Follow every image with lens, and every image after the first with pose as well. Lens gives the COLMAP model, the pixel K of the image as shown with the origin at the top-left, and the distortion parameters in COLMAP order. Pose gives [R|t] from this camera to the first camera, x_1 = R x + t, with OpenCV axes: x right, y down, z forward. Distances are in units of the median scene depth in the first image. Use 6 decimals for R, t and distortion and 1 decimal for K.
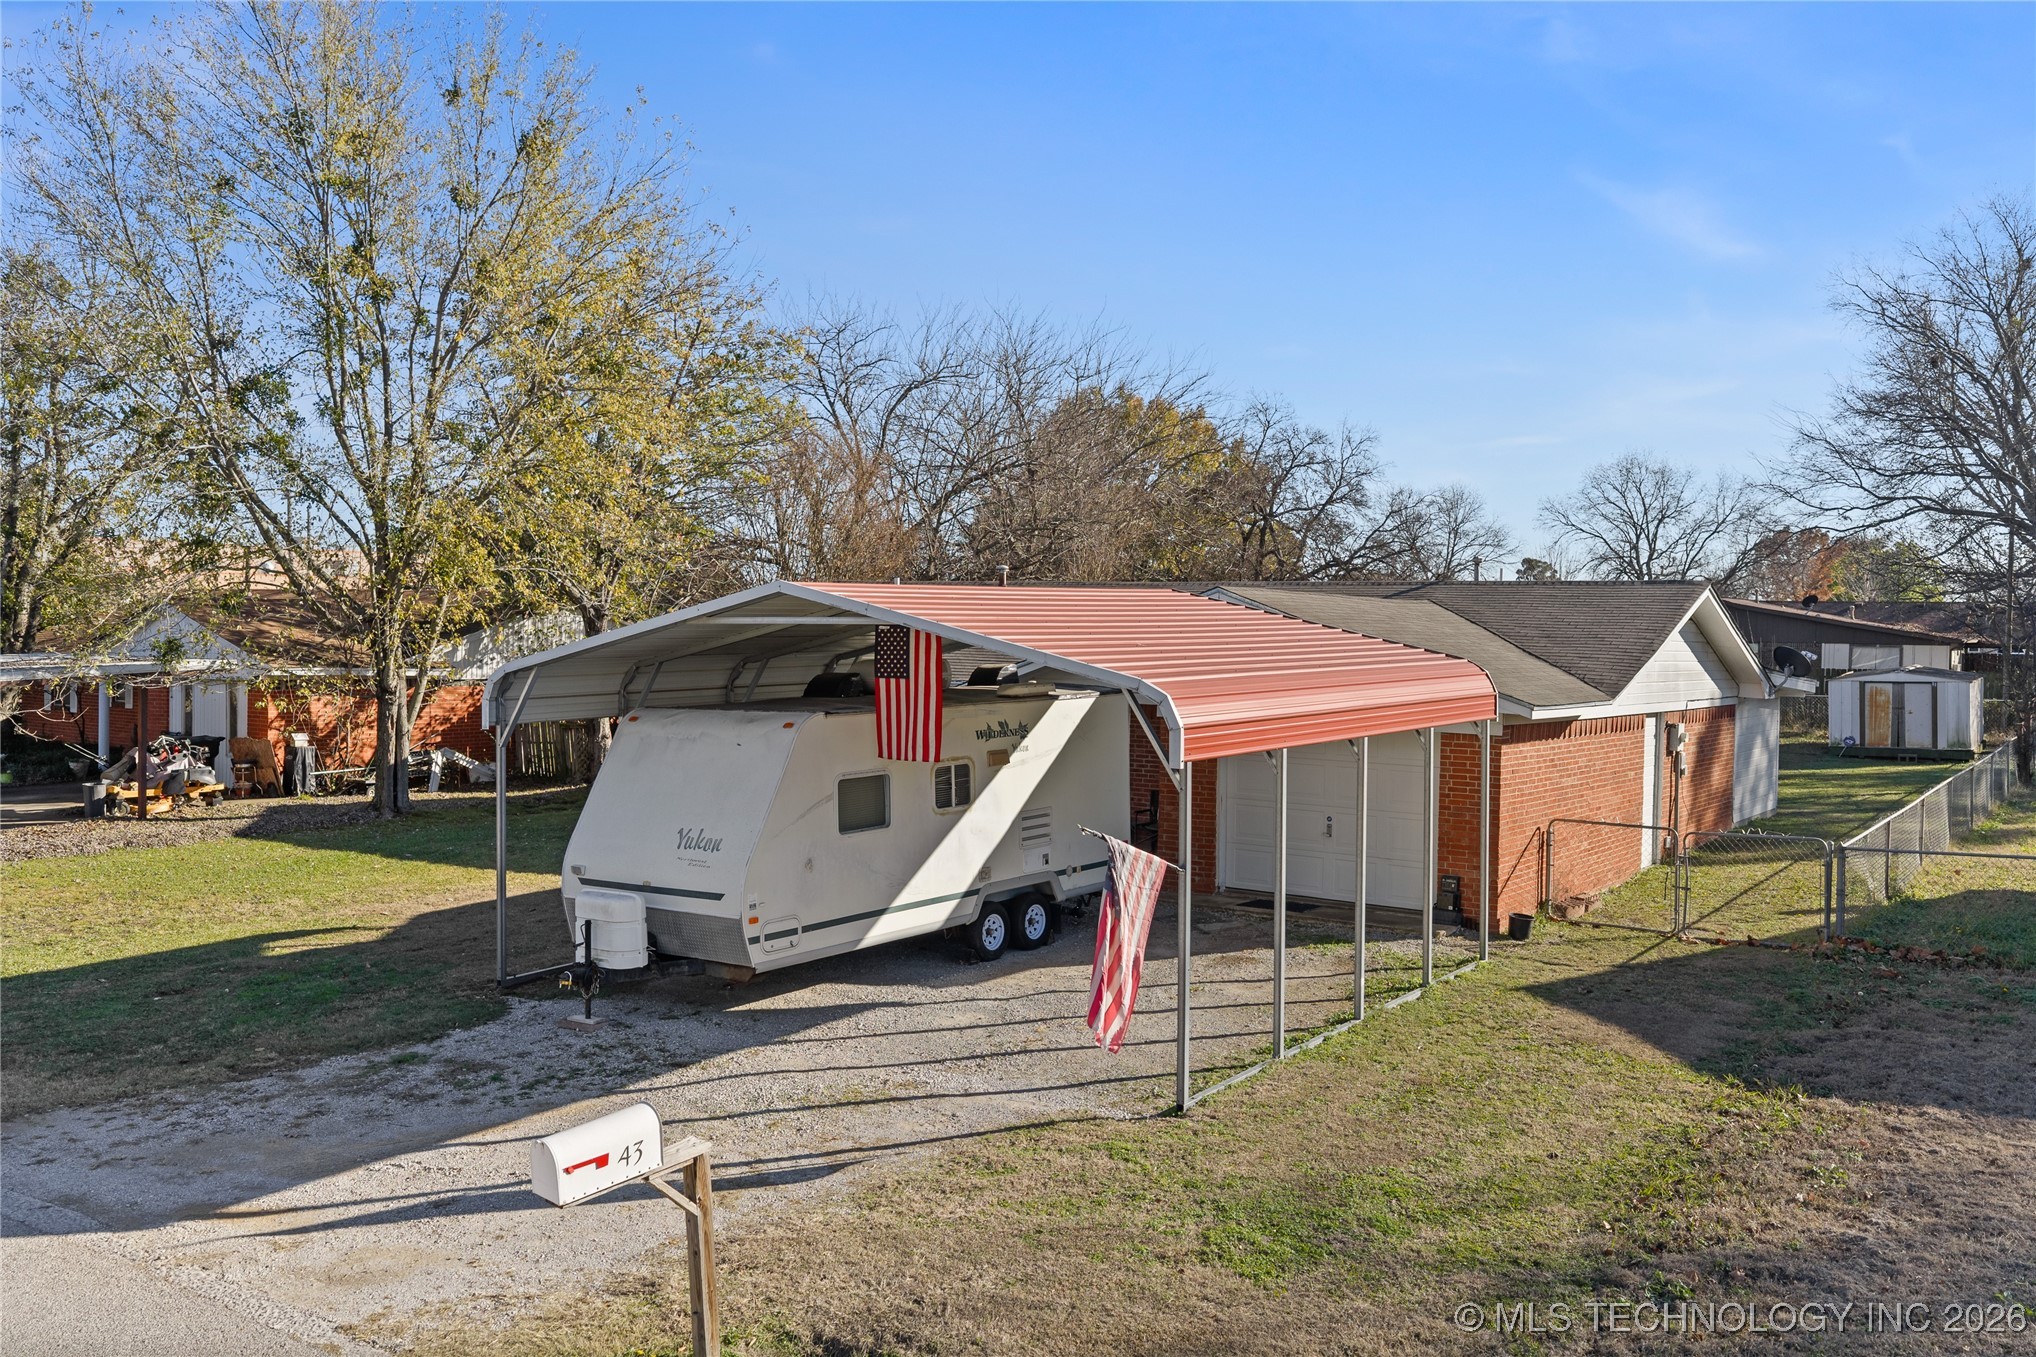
lens RADIAL K [[1683.4, 0, 1018.0], [0, 1683.4, 678.5], [0, 0, 1]] dist [-0.001900, -0.003520]
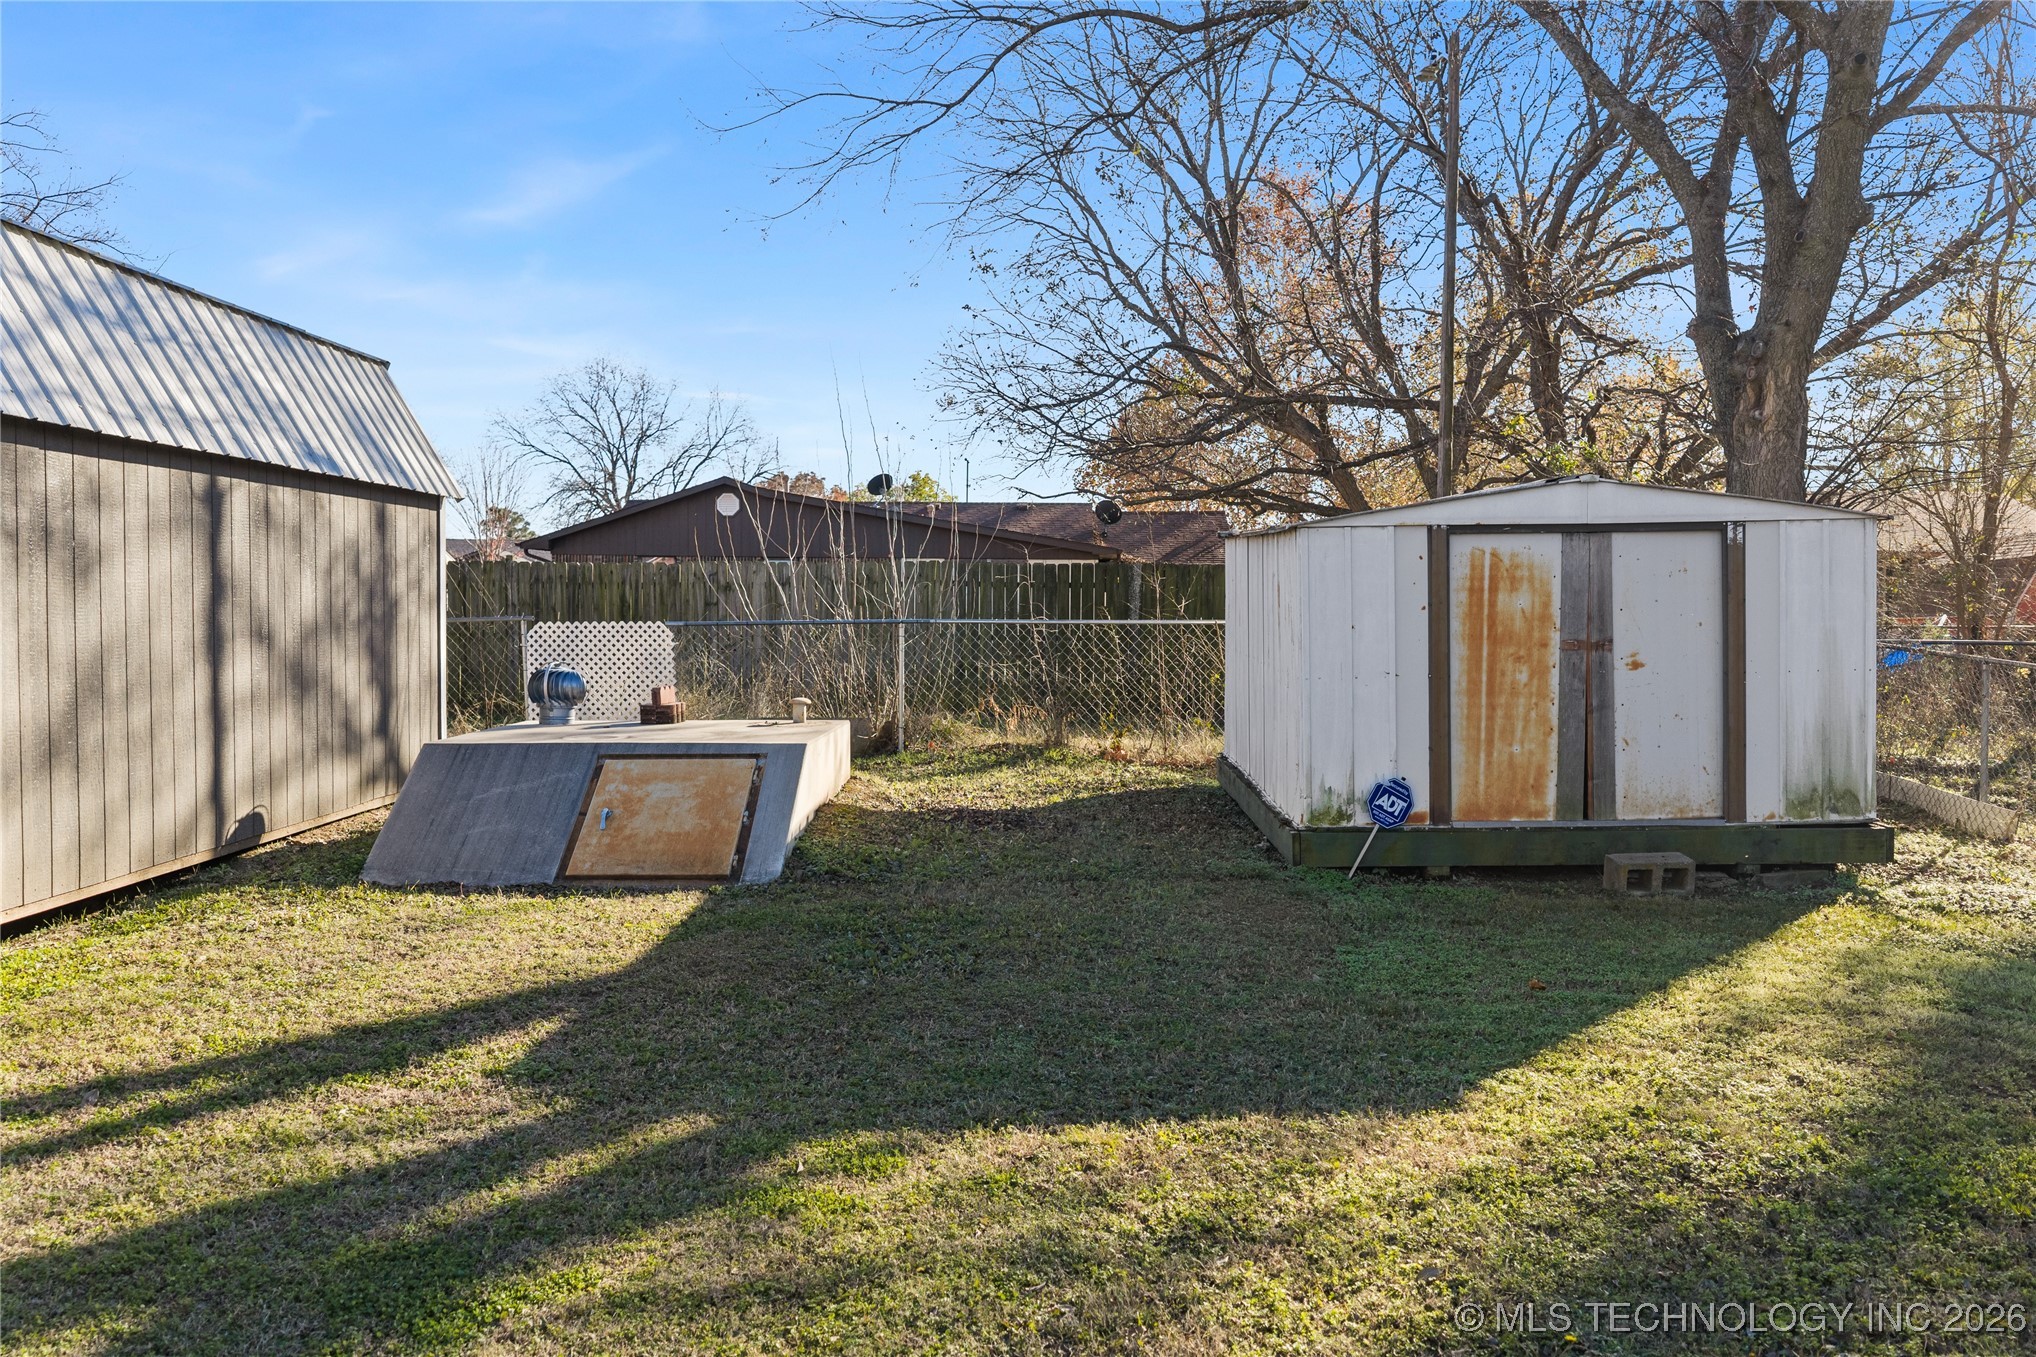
lens RADIAL K [[1683.4, 0, 1018.0], [0, 1683.4, 678.5], [0, 0, 1]] dist [-0.001900, -0.003520]
pose [[0.837750, -0.030991, 0.545174, 0.097809], [0.023729, 0.999511, 0.020354, 0.004538], [-0.545538, -0.004115, 0.838076, 0.245918]]
